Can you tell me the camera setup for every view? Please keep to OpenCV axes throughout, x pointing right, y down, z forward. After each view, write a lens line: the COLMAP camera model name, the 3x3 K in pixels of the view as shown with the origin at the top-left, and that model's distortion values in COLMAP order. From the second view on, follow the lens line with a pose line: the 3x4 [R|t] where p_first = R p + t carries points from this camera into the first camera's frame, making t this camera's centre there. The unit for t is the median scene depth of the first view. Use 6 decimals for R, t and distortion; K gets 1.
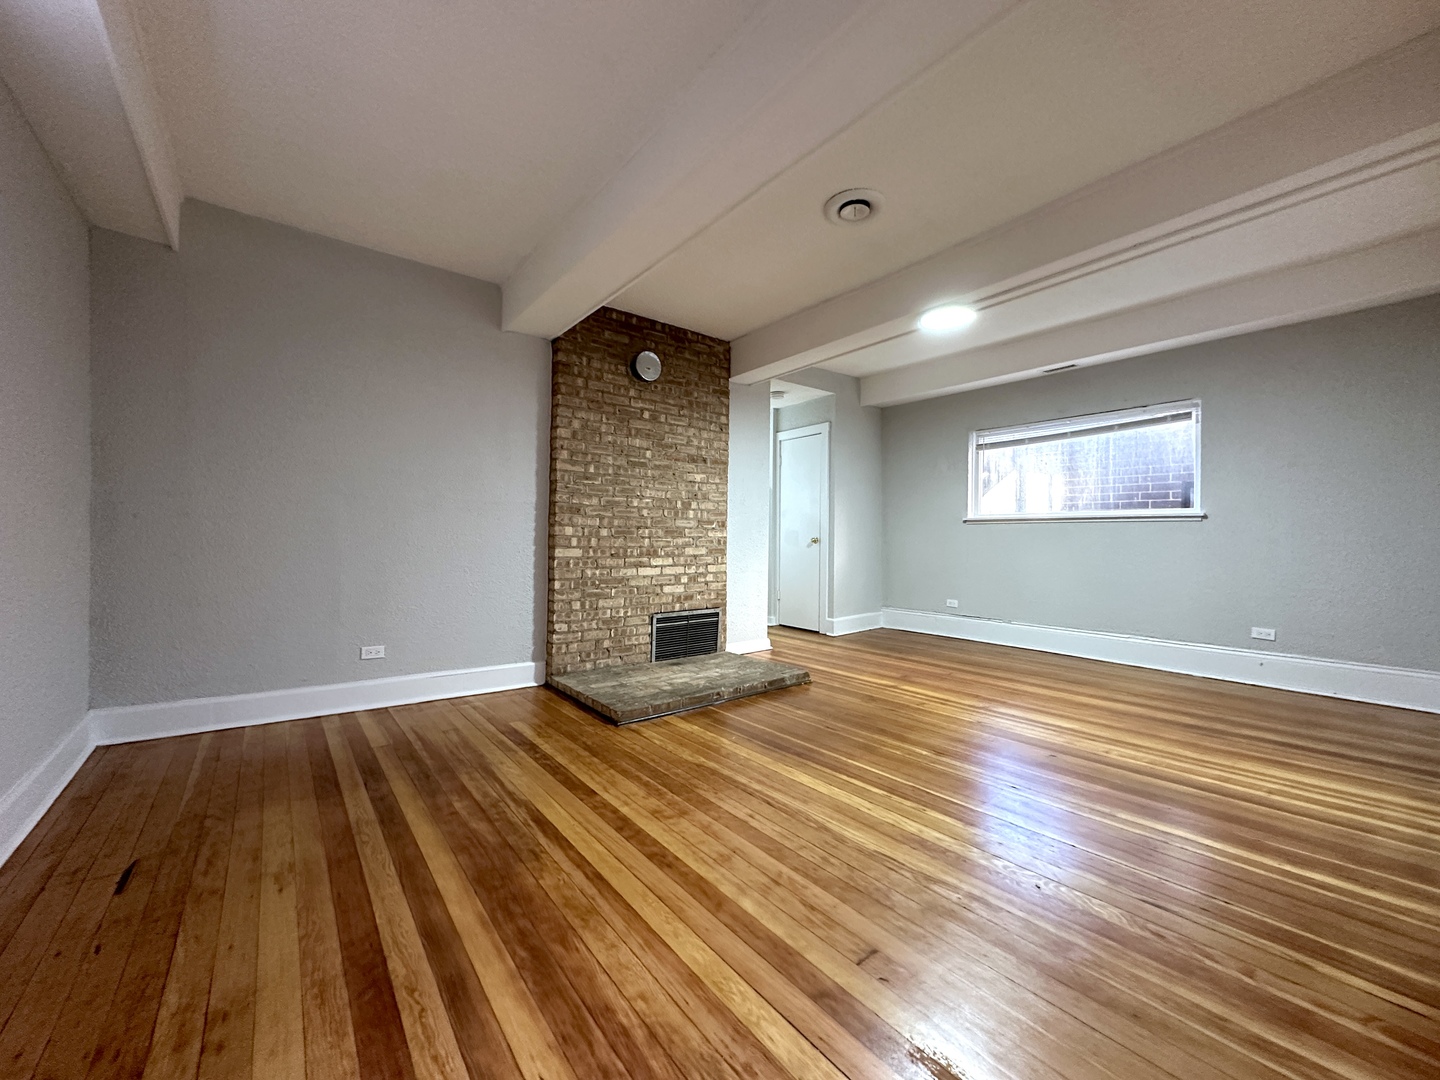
lens RADIAL K [[578.6, 0, 720.0], [0, 578.6, 540.0], [0, 0, 1]] dist [-0.039042, -0.000081]
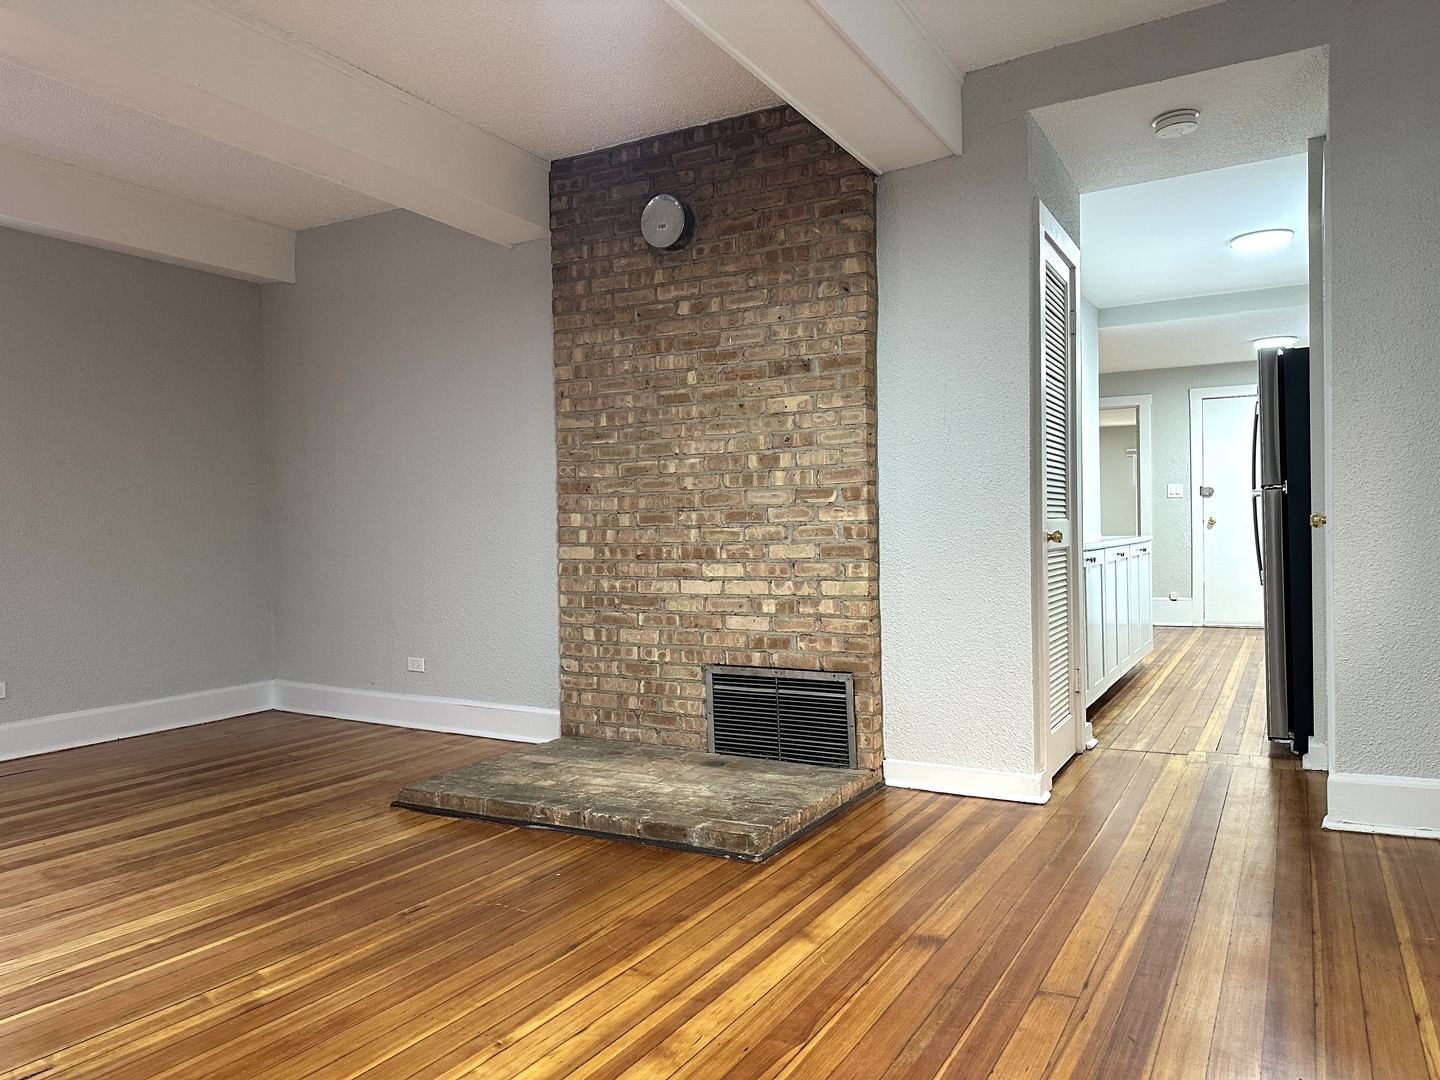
lens RADIAL K [[1038.6, 0, 718.8], [0, 1038.6, 533.1], [0, 0, 1]] dist [0.117683, -0.145329]
pose [[0.351000, -0.008293, -0.936339, 0.865961], [0.018151, 0.999833, -0.002051, 0.004457], [0.936200, -0.016275, 0.351091, 0.699513]]
